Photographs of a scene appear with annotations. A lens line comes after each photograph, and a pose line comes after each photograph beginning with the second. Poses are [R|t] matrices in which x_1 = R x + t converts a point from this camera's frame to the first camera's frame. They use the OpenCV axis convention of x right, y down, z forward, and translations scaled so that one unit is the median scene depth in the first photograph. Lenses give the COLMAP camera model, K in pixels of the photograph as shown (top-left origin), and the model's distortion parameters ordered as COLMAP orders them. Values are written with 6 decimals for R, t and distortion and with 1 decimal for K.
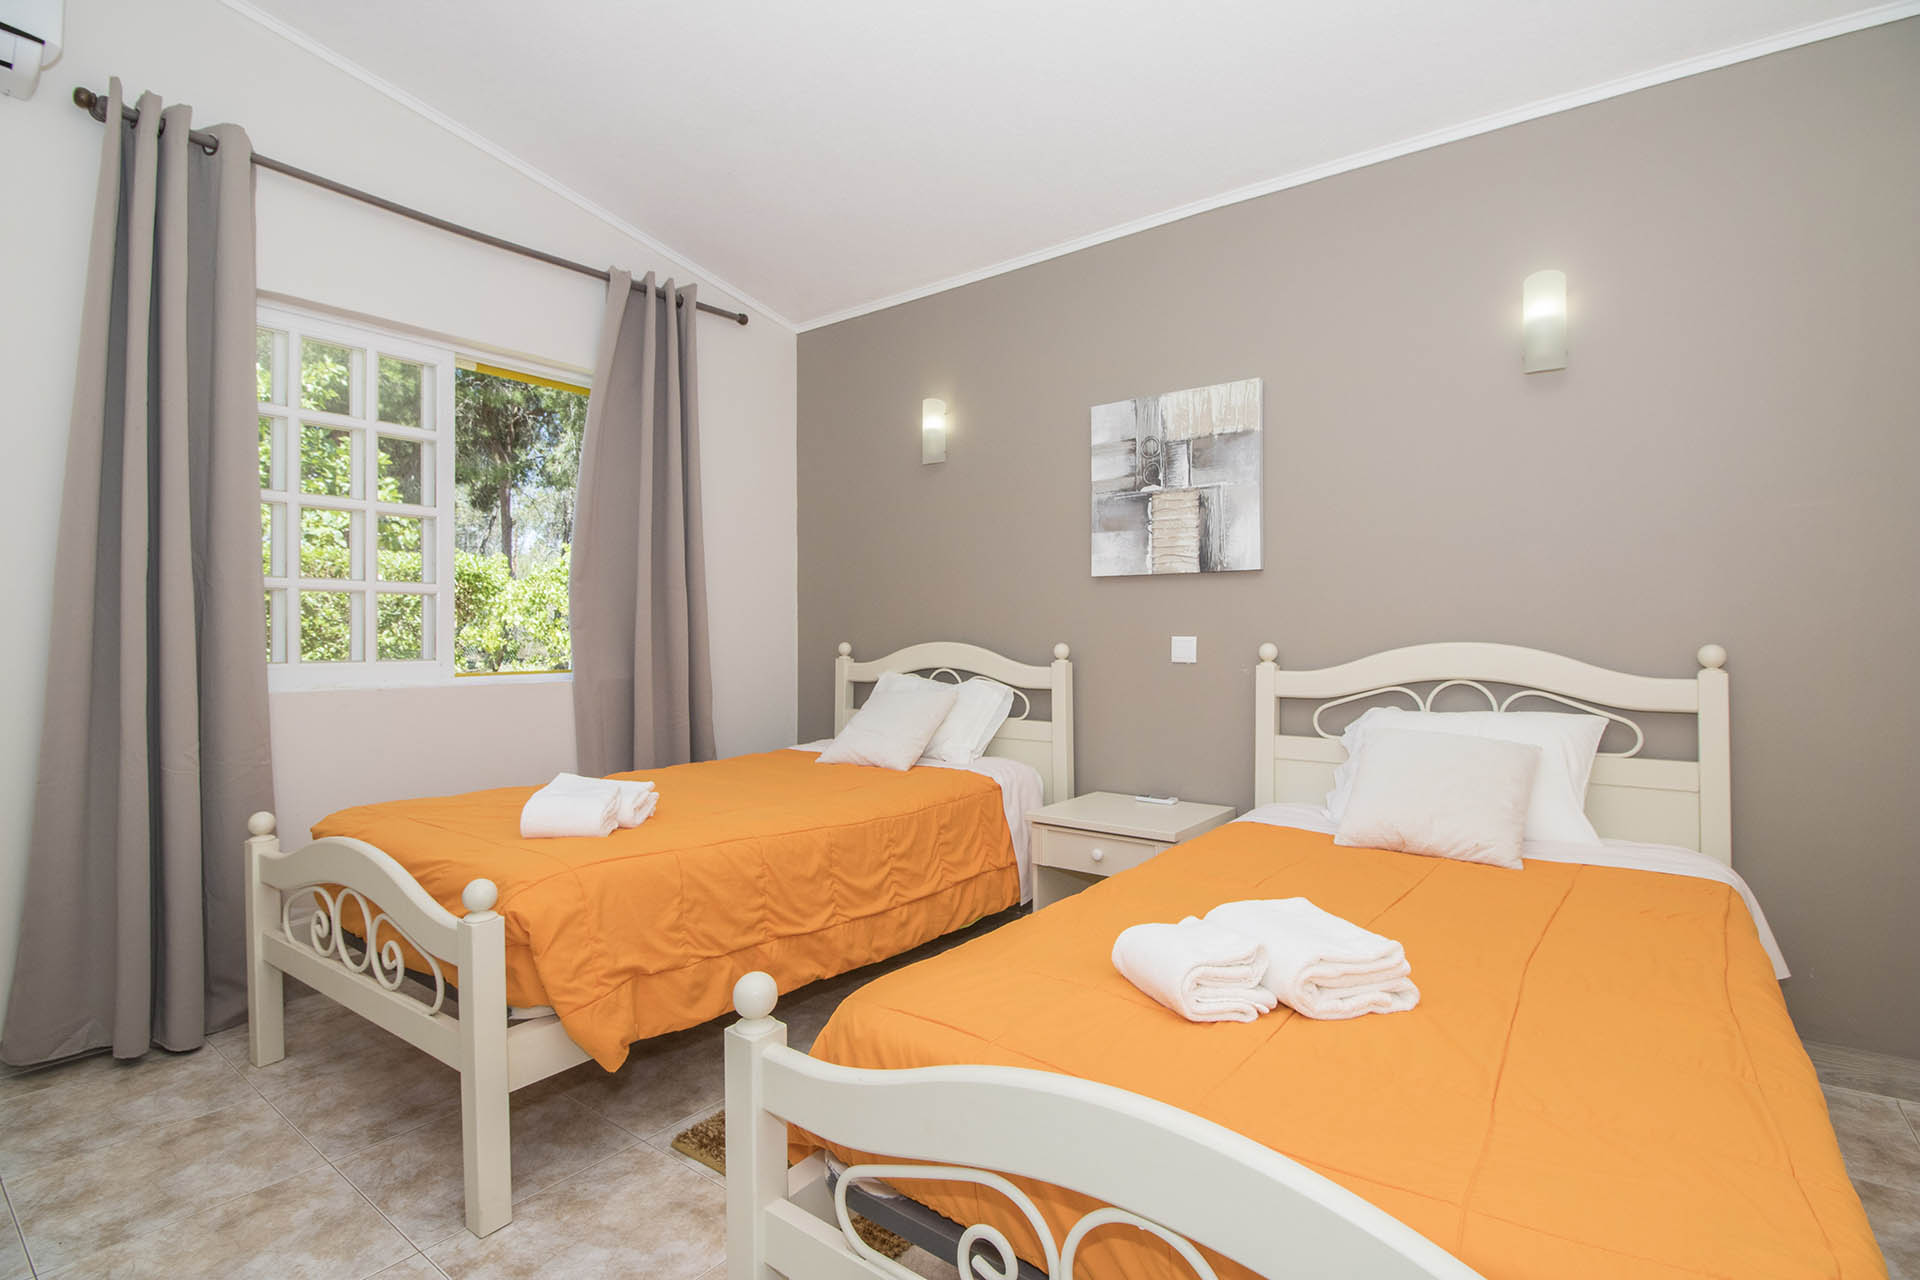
lens RADIAL K [[887.7, 0, 963.5], [0, 887.7, 637.7], [0, 0, 1]] dist [0.004697, 0.000433]
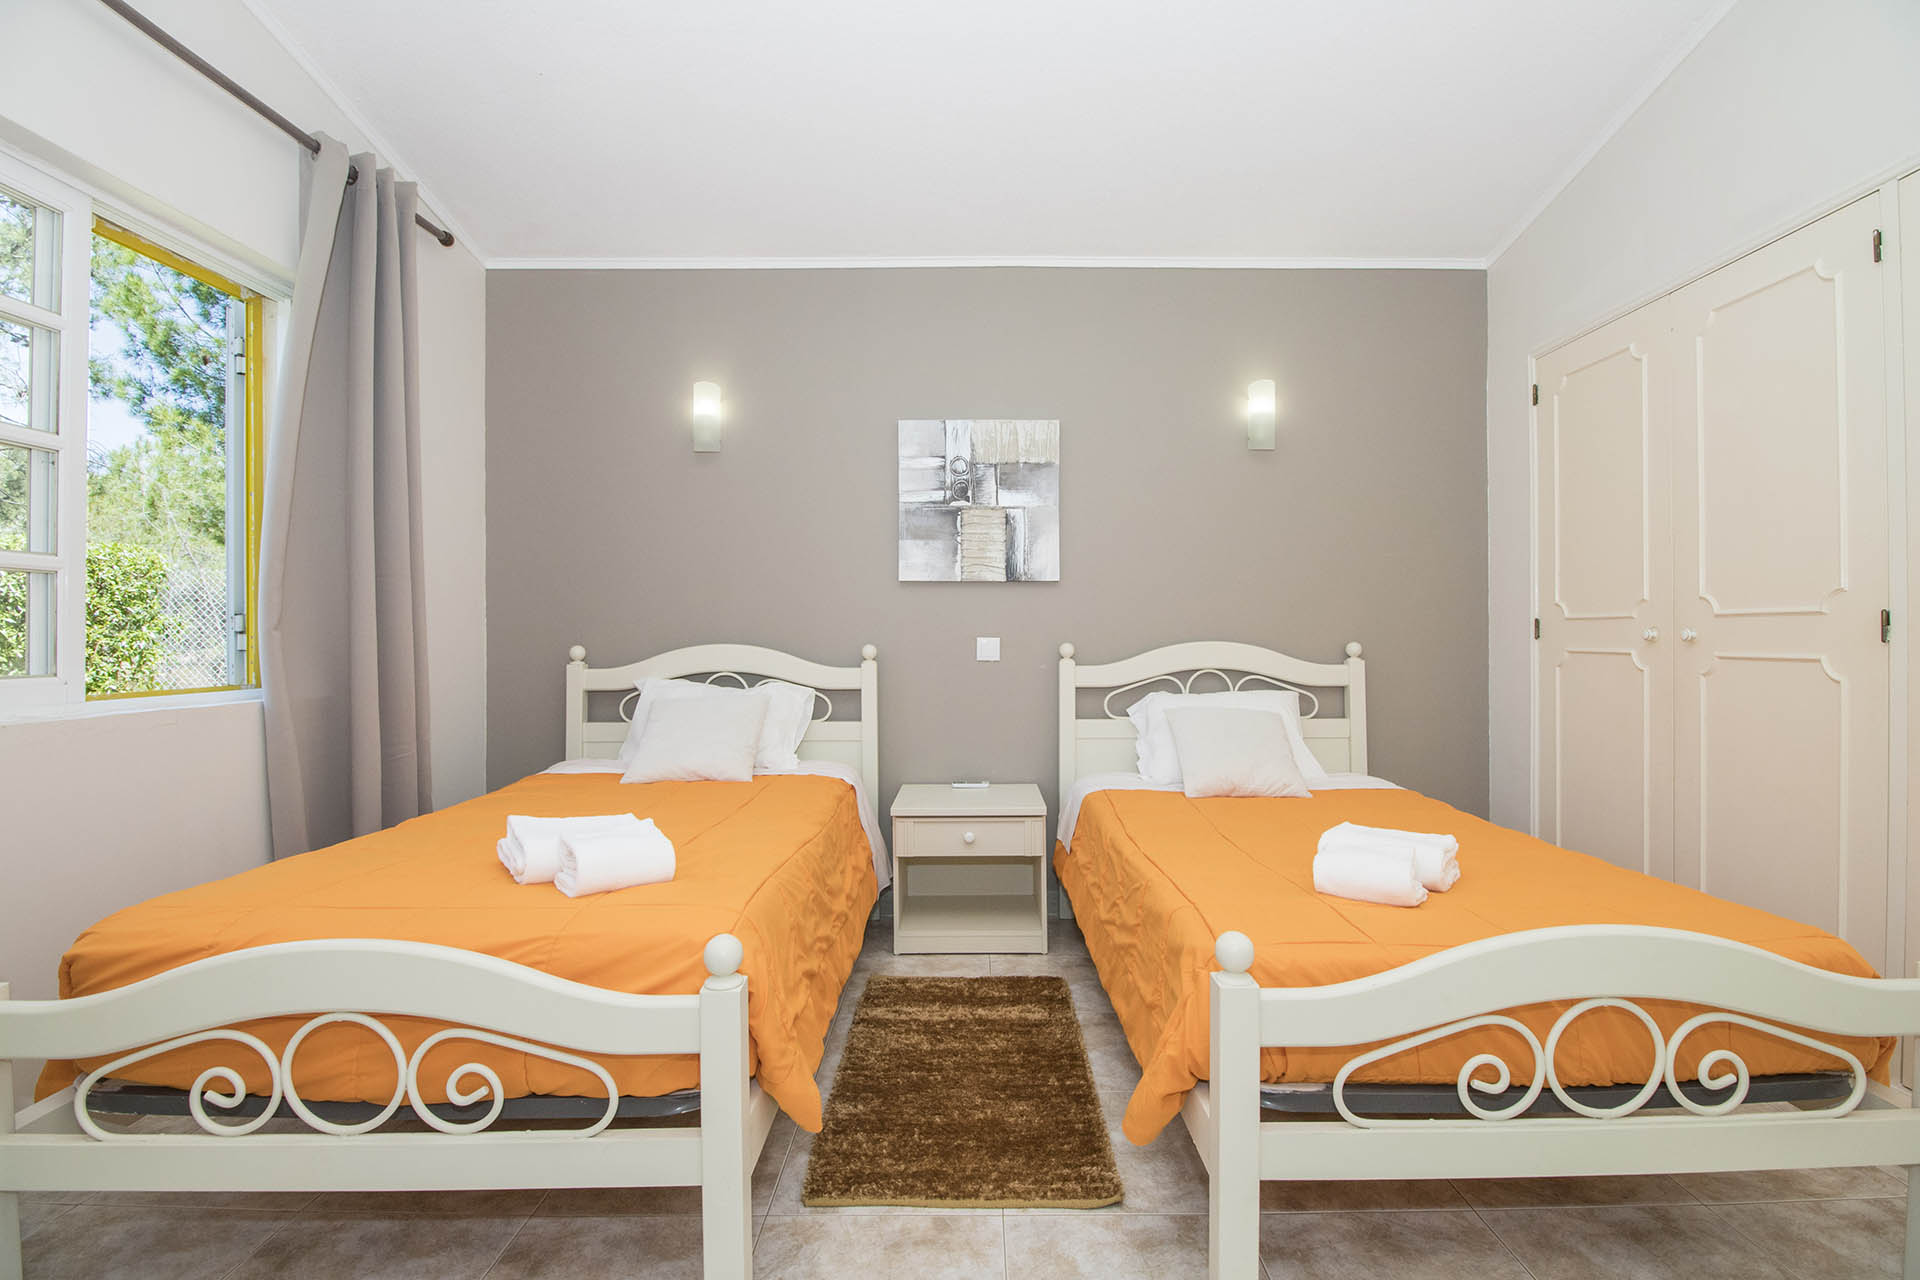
lens RADIAL K [[887.7, 0, 962.3], [0, 887.7, 638.6], [0, 0, 1]] dist [0.004697, 0.000433]
pose [[0.803972, -0.002074, 0.594663, -0.452849], [0.003294, 0.999994, -0.000966, 0.000862], [-0.594658, 0.002735, 0.803974, 0.114416]]
